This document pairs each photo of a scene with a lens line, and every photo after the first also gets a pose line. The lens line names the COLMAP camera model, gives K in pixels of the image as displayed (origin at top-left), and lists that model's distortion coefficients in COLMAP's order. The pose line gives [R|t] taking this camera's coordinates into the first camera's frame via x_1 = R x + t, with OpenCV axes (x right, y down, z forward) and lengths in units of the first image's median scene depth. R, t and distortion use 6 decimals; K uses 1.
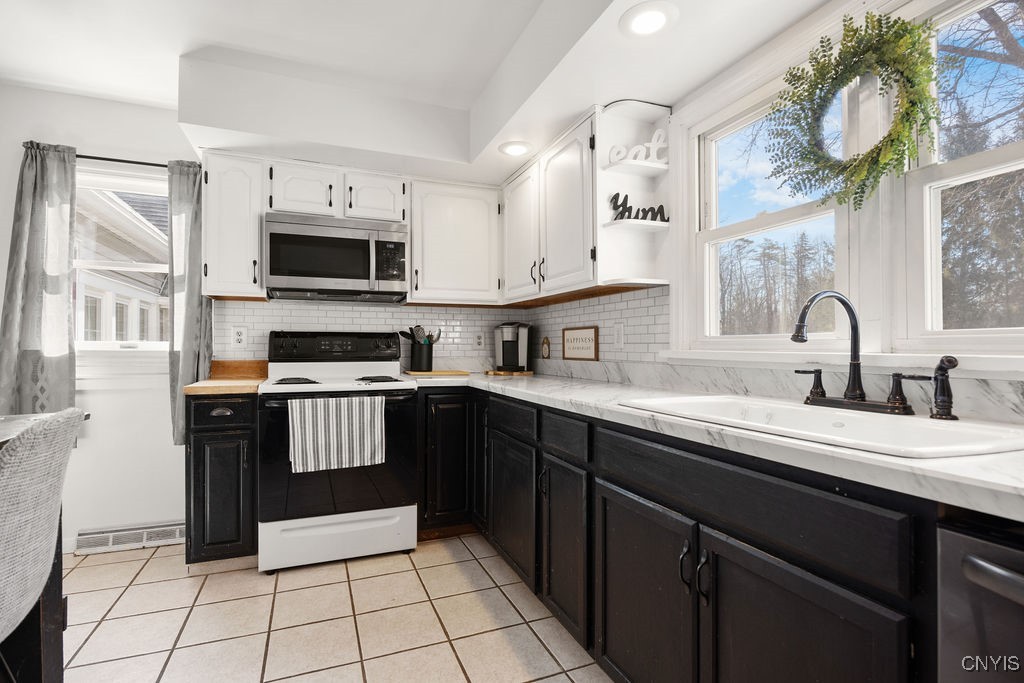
lens RADIAL K [[503.1, 0, 511.2], [0, 503.1, 348.5], [0, 0, 1]] dist [-0.000738, -0.000195]
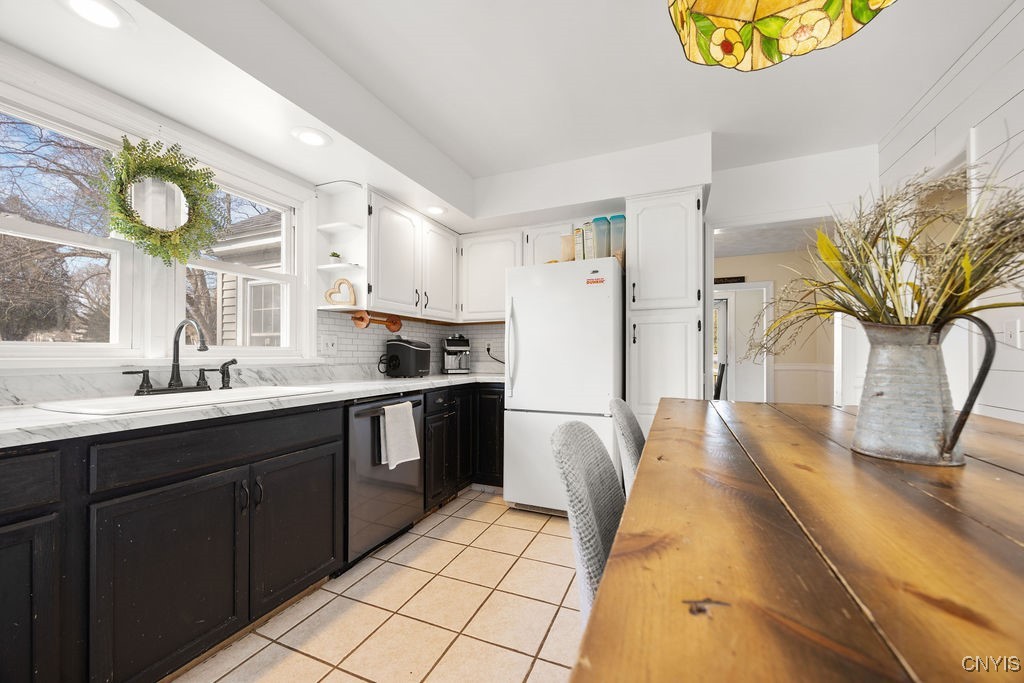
lens RADIAL K [[394.3, 0, 510.5], [0, 394.3, 349.5], [0, 0, 1]] dist [0.000055, 0.000020]
pose [[-0.709936, 0.005131, 0.704247, -1.014800], [-0.007552, 0.999860, -0.014898, -0.008188], [-0.704226, -0.015895, -0.709798, 1.187074]]
